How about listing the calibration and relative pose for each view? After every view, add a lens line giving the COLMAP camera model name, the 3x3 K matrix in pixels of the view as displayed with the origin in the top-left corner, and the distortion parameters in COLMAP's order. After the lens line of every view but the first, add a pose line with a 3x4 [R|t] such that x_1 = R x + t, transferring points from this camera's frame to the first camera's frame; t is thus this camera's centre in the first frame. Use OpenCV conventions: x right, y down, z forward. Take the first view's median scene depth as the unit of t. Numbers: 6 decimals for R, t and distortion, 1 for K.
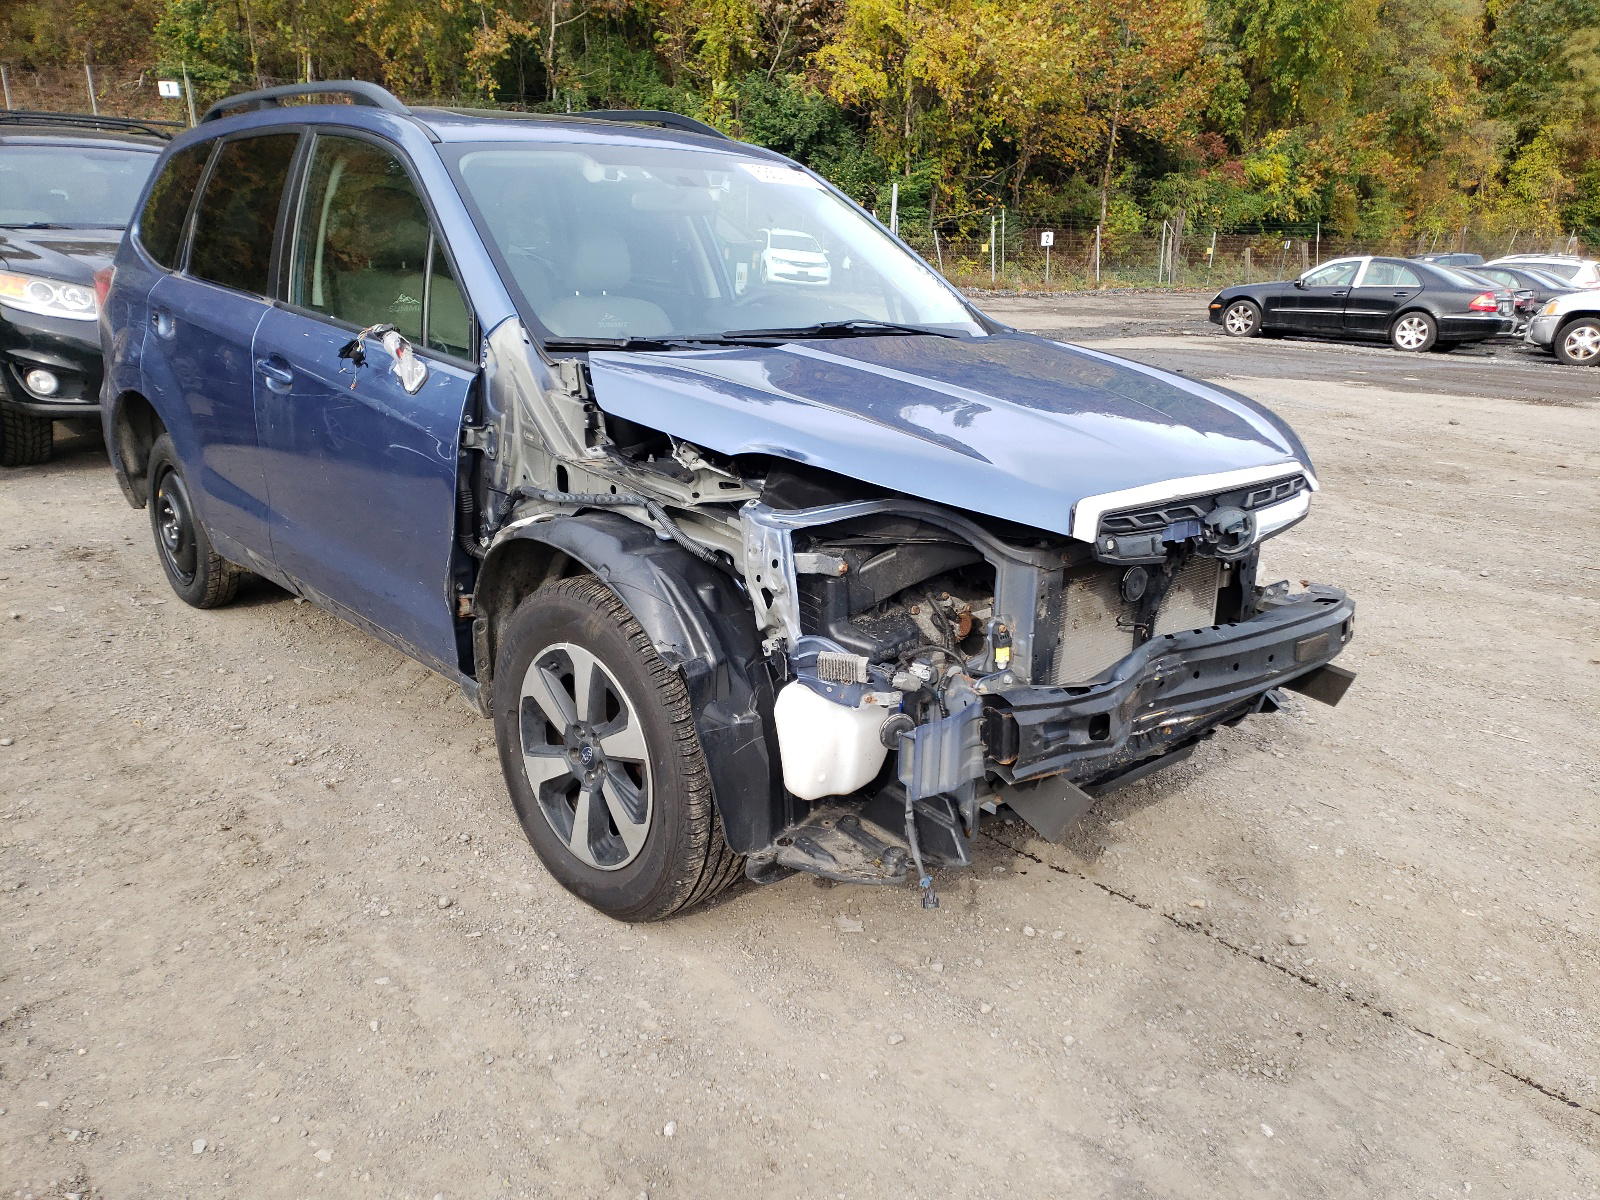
lens RADIAL K [[1093.6, 0, 804.4], [0, 1093.6, 608.4], [0, 0, 1]] dist [0.022471, 0.001089]
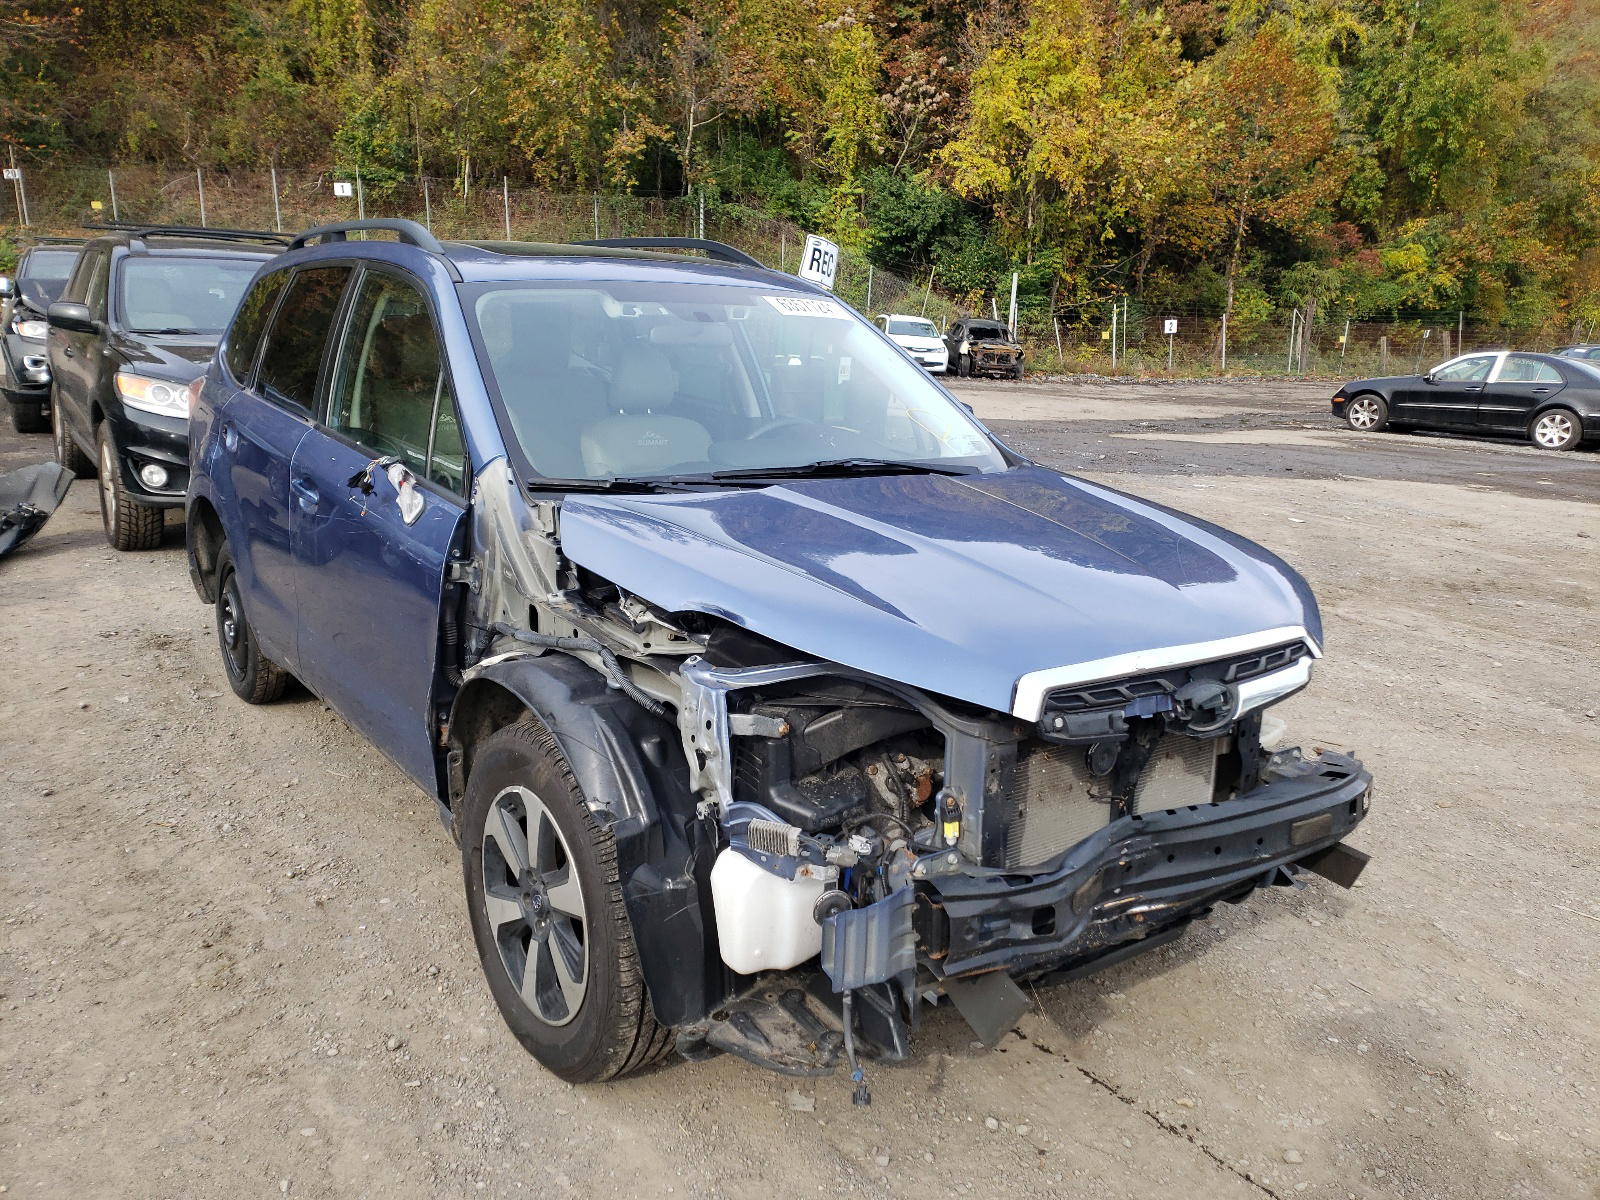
lens RADIAL K [[1093.6, 0, 804.4], [0, 1093.6, 608.4], [0, 0, 1]] dist [0.022471, 0.001089]
pose [[0.994358, 0.032563, -0.100958, 0.118113], [-0.039699, 0.996792, -0.069501, -0.063582], [0.098370, 0.073117, 0.992460, 0.027748]]
